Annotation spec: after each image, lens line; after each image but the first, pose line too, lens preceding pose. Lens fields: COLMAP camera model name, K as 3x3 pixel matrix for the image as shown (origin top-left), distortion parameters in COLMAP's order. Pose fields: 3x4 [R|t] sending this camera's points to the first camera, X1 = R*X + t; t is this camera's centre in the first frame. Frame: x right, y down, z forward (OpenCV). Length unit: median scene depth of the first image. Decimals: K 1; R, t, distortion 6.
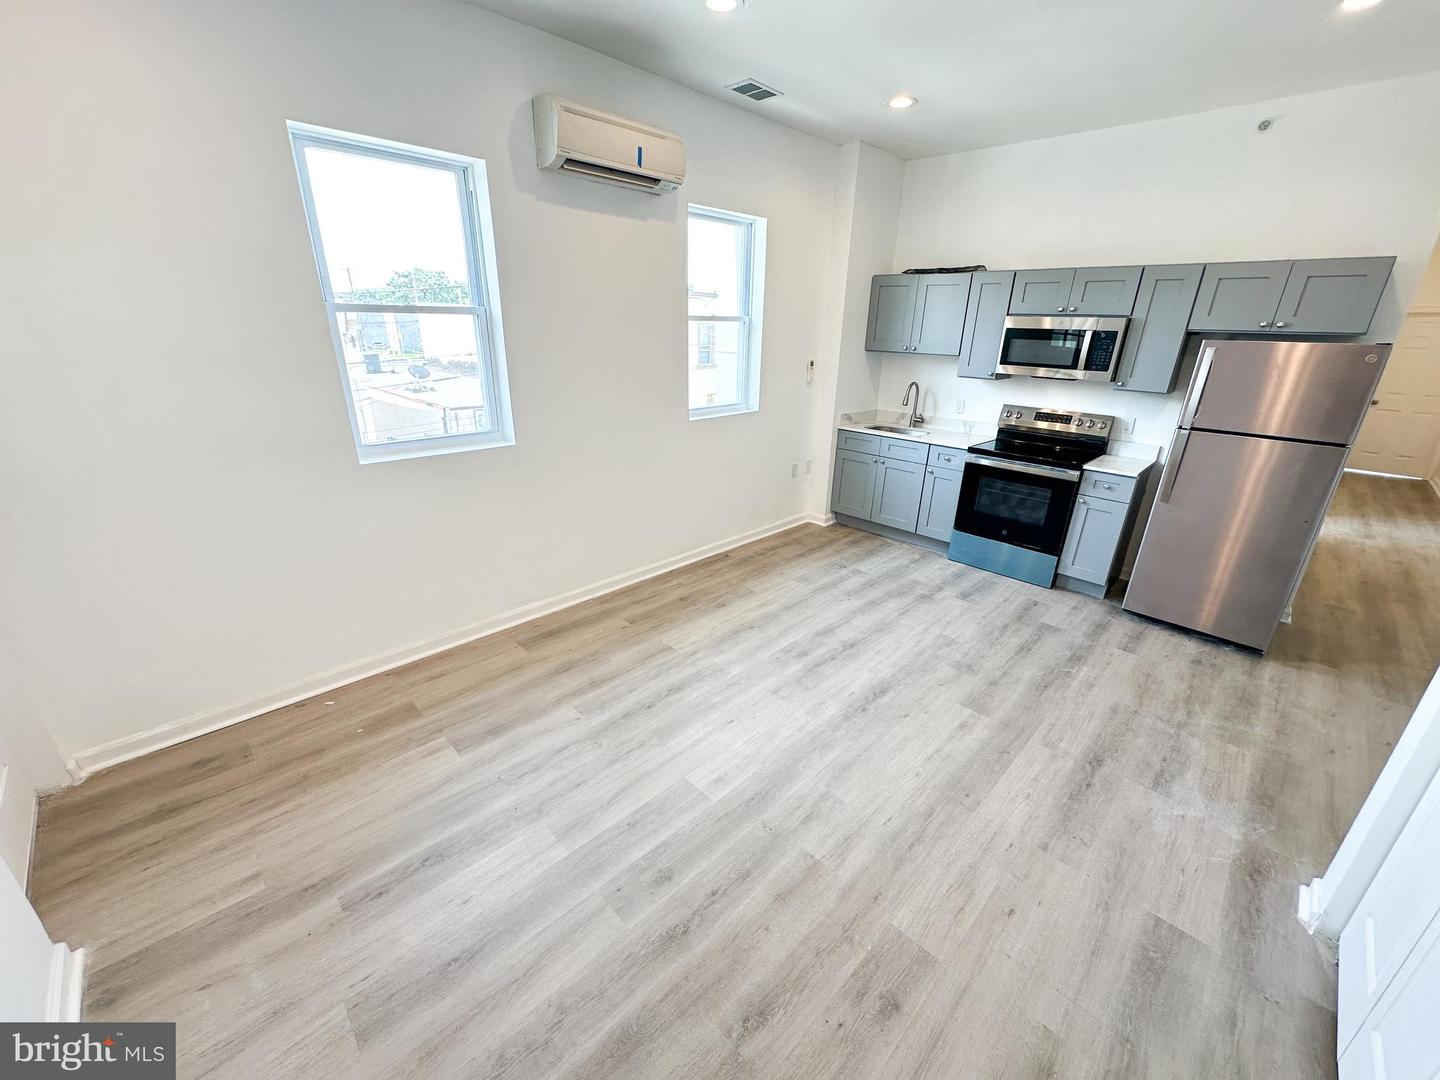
lens RADIAL K [[574.1, 0, 719.6], [0, 574.1, 539.5], [0, 0, 1]] dist [-0.003472, 0.000395]
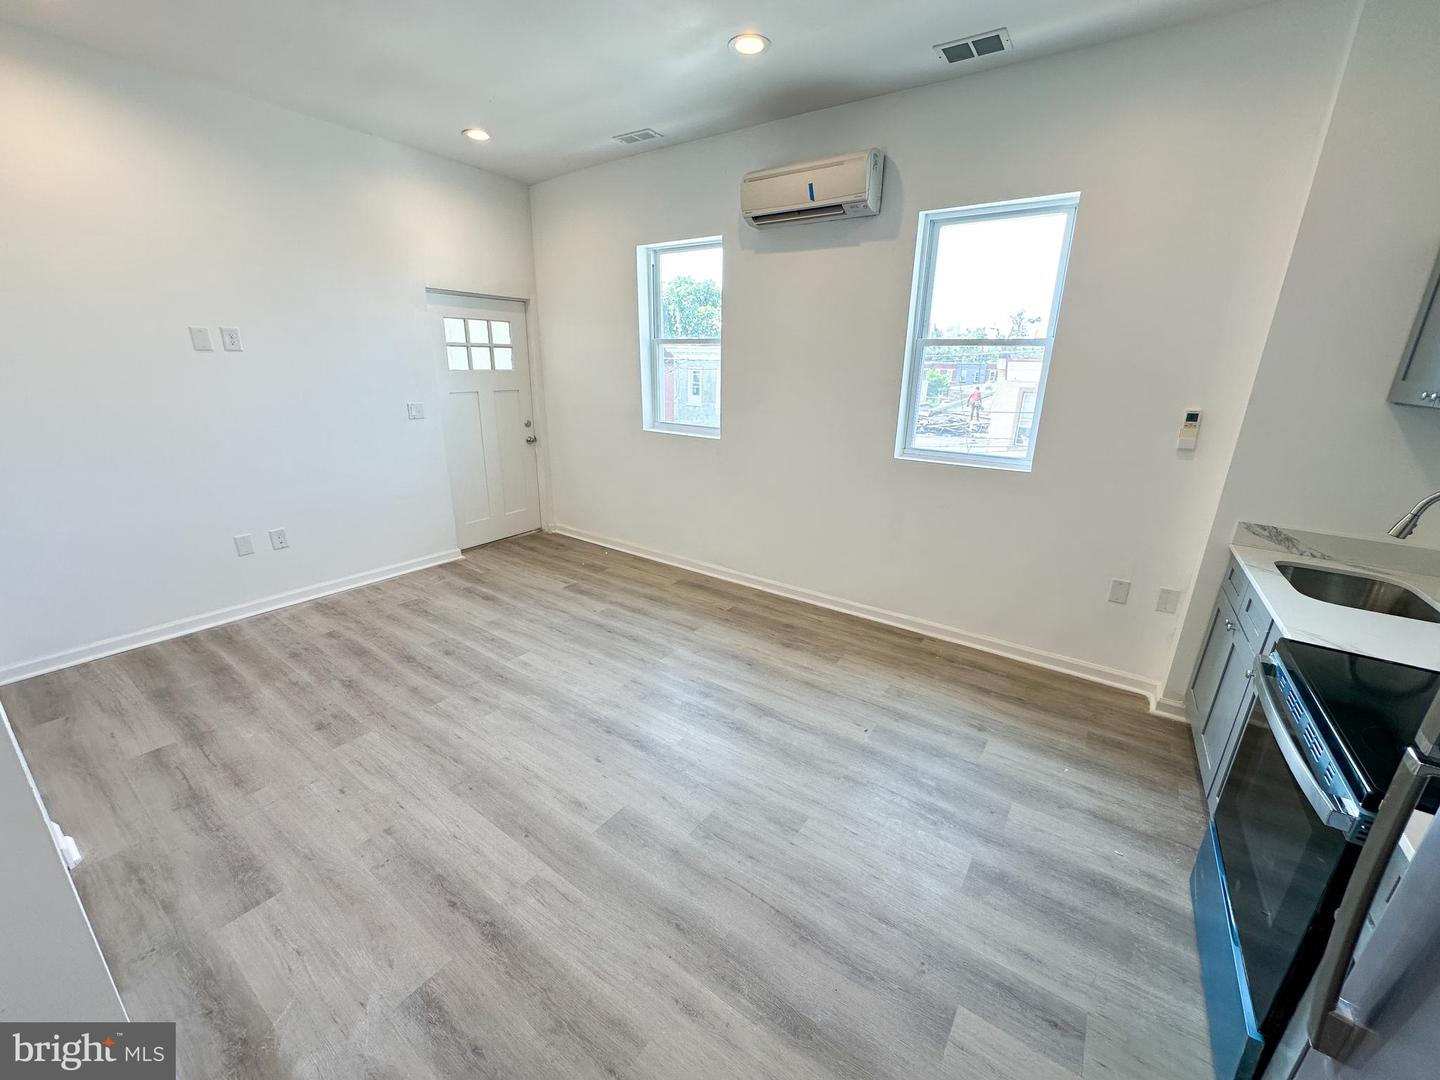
lens RADIAL K [[574.1, 0, 719.6], [0, 574.1, 539.5], [0, 0, 1]] dist [-0.003472, 0.000395]
pose [[0.175884, 0.275891, -0.944960, 0.883610], [-0.365655, 0.909556, 0.197496, -0.198846], [0.913981, 0.310793, 0.260857, 0.667109]]
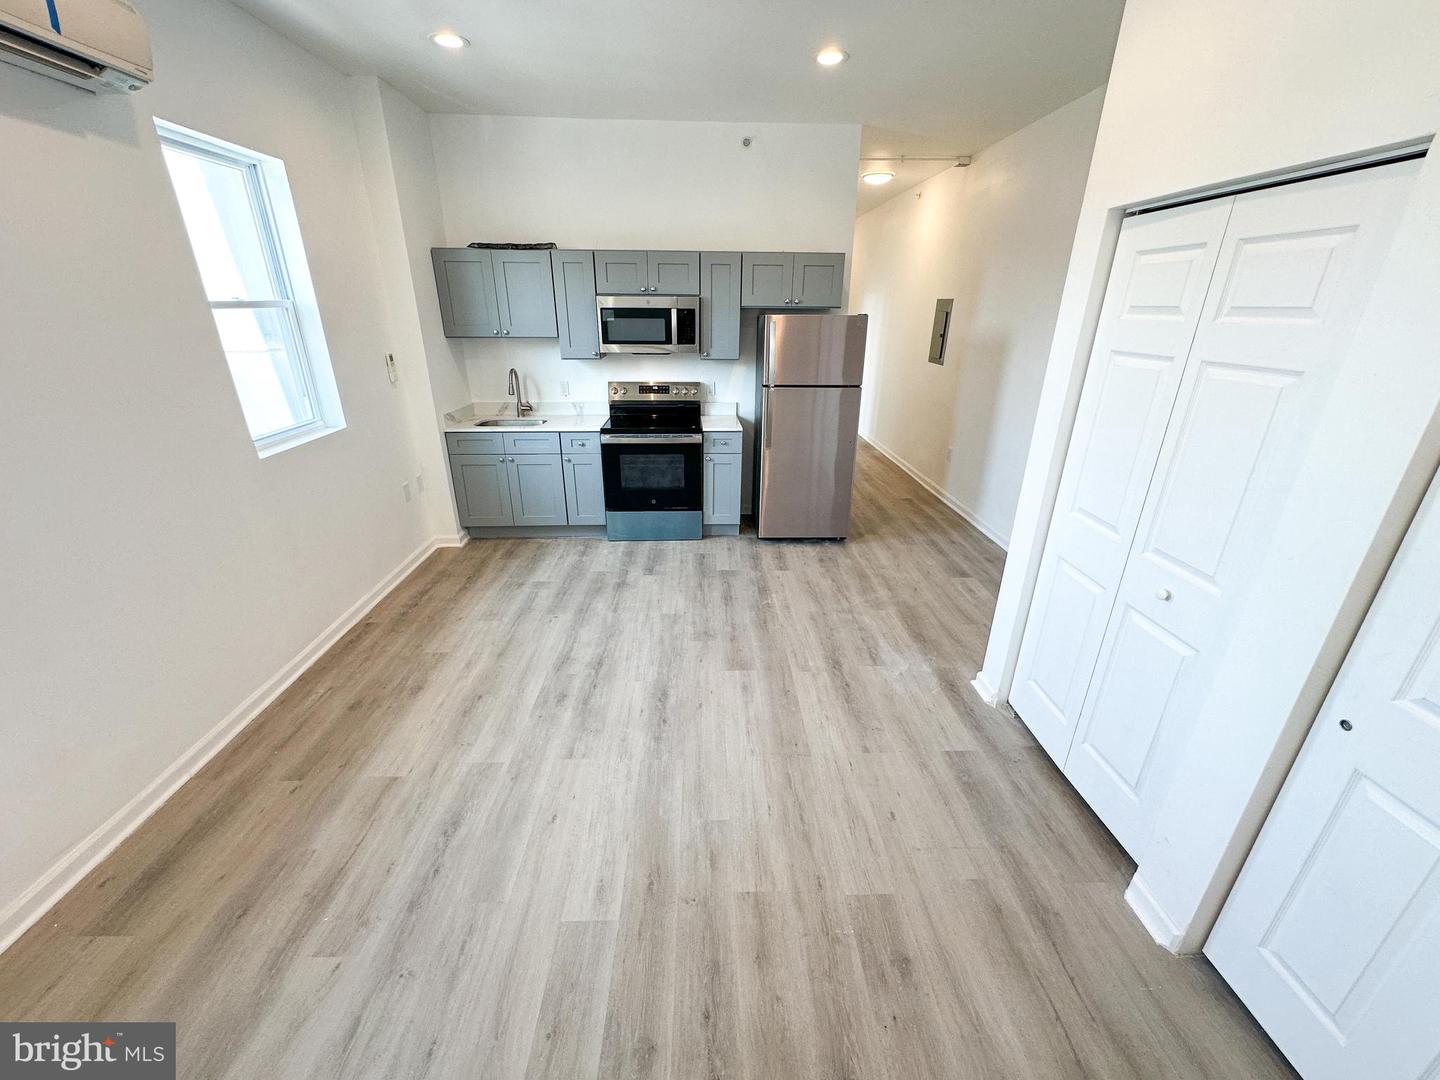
lens RADIAL K [[574.1, 0, 719.6], [0, 574.1, 539.5], [0, 0, 1]] dist [-0.003472, 0.000395]
pose [[0.680739, -0.294387, 0.670768, -0.190765], [0.268314, 0.952261, 0.145627, -0.083457], [-0.681617, 0.080843, 0.727229, 0.181181]]
